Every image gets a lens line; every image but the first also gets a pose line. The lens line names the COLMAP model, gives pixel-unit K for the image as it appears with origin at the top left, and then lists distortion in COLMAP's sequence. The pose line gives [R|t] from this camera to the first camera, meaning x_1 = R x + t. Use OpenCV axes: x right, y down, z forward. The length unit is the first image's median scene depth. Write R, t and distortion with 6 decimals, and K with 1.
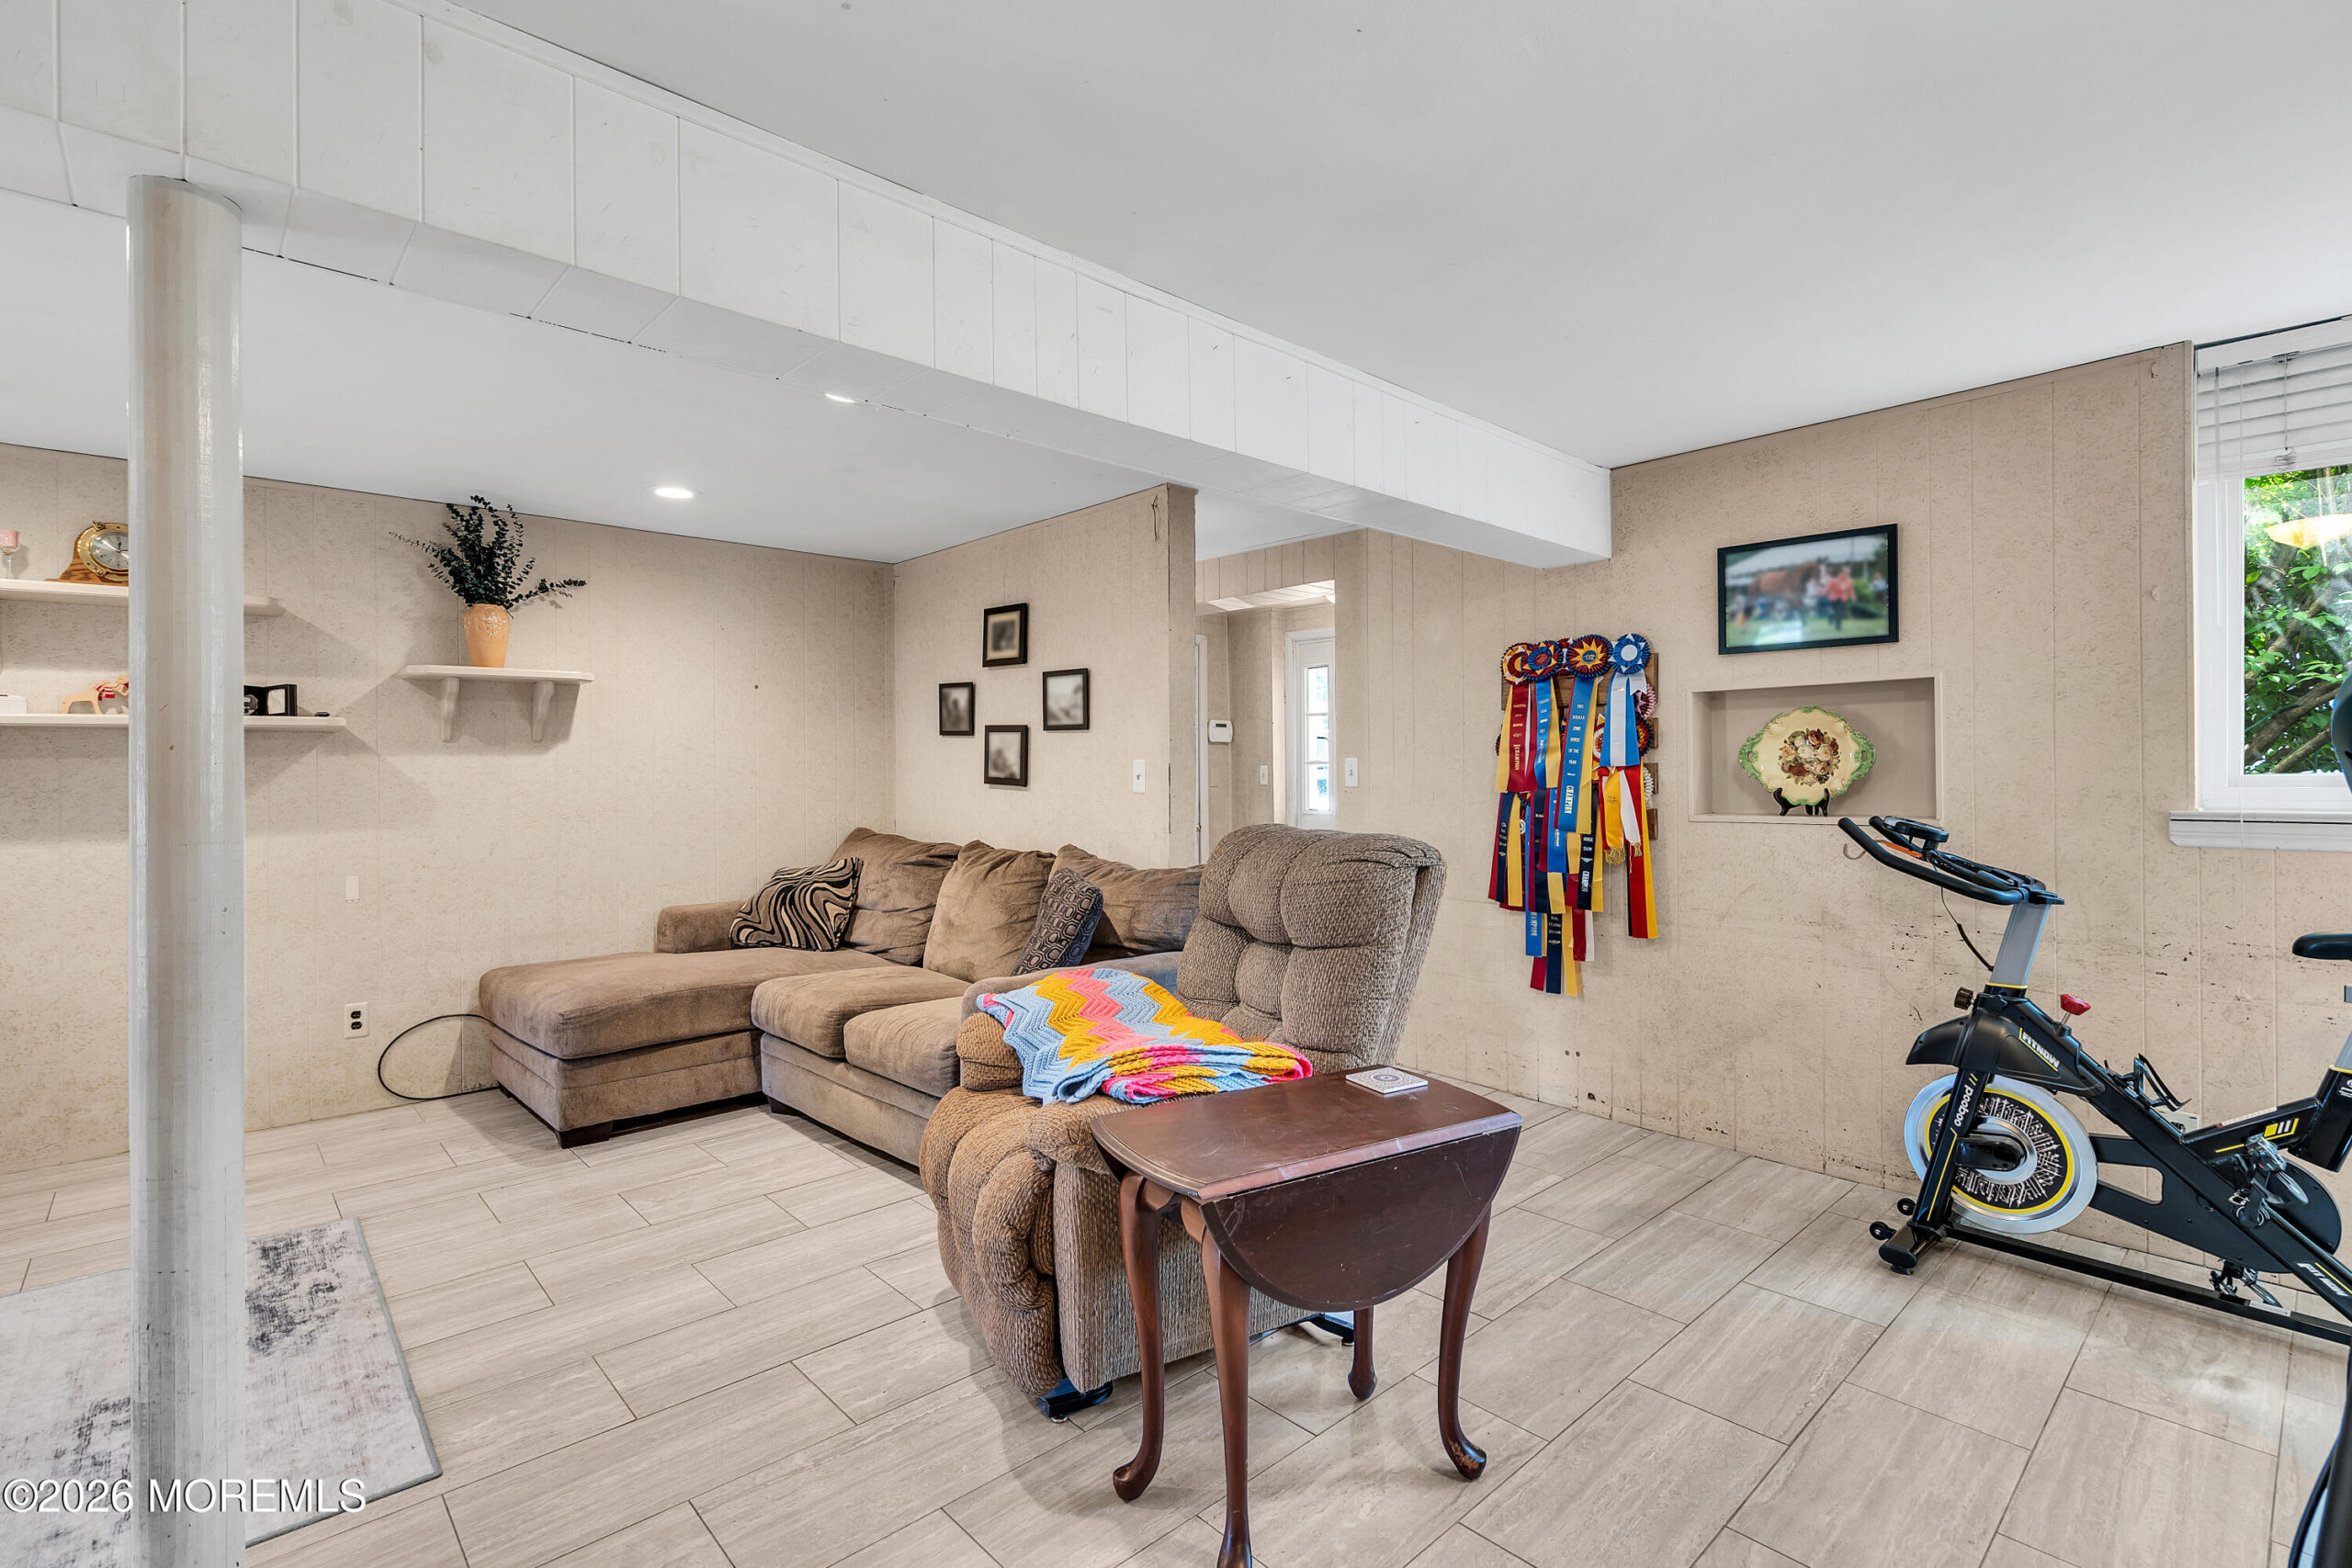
lens RADIAL K [[1083.8, 0, 1173.3], [0, 1083.8, 771.6], [0, 0, 1]] dist [0.000168, 0.000608]
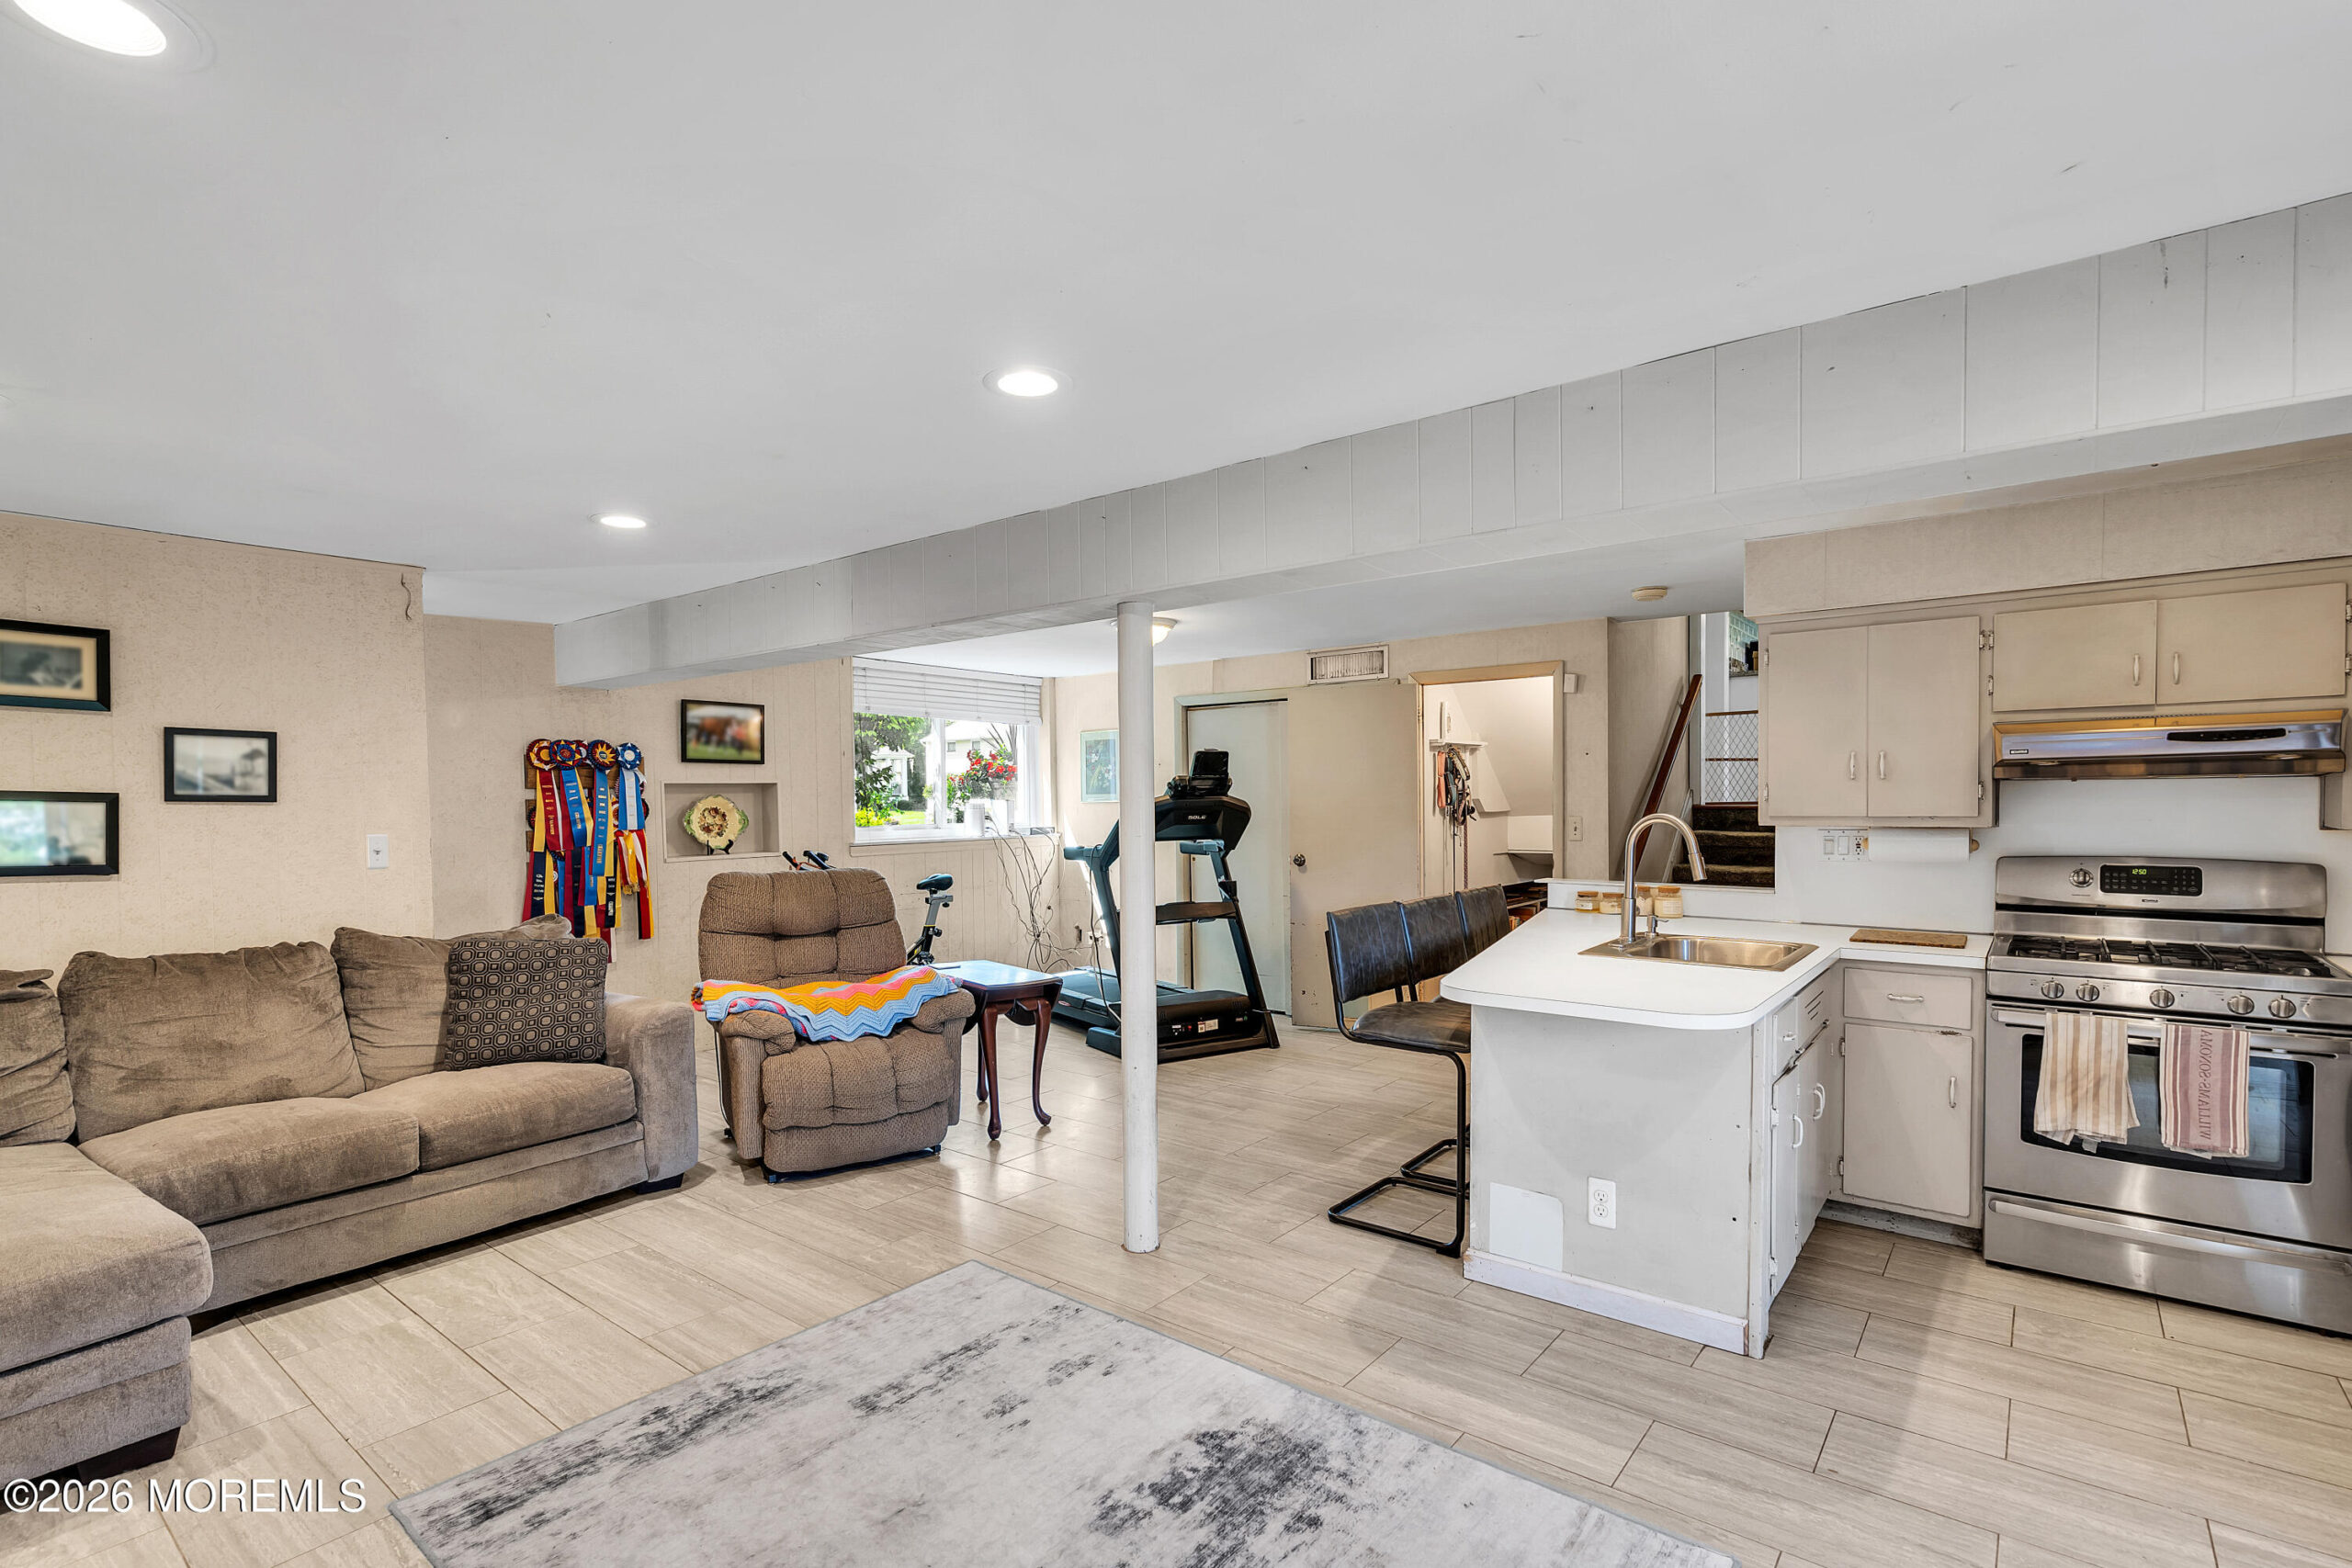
lens RADIAL K [[1113.5, 0, 1174.5], [0, 1113.5, 825.1], [0, 0, 1]] dist [0.000853, 0.000382]
pose [[-0.152578, -0.019097, 0.988107, -1.248001], [0.009959, 0.999733, 0.020860, -0.036426], [-0.988241, 0.013023, -0.152347, 0.481709]]
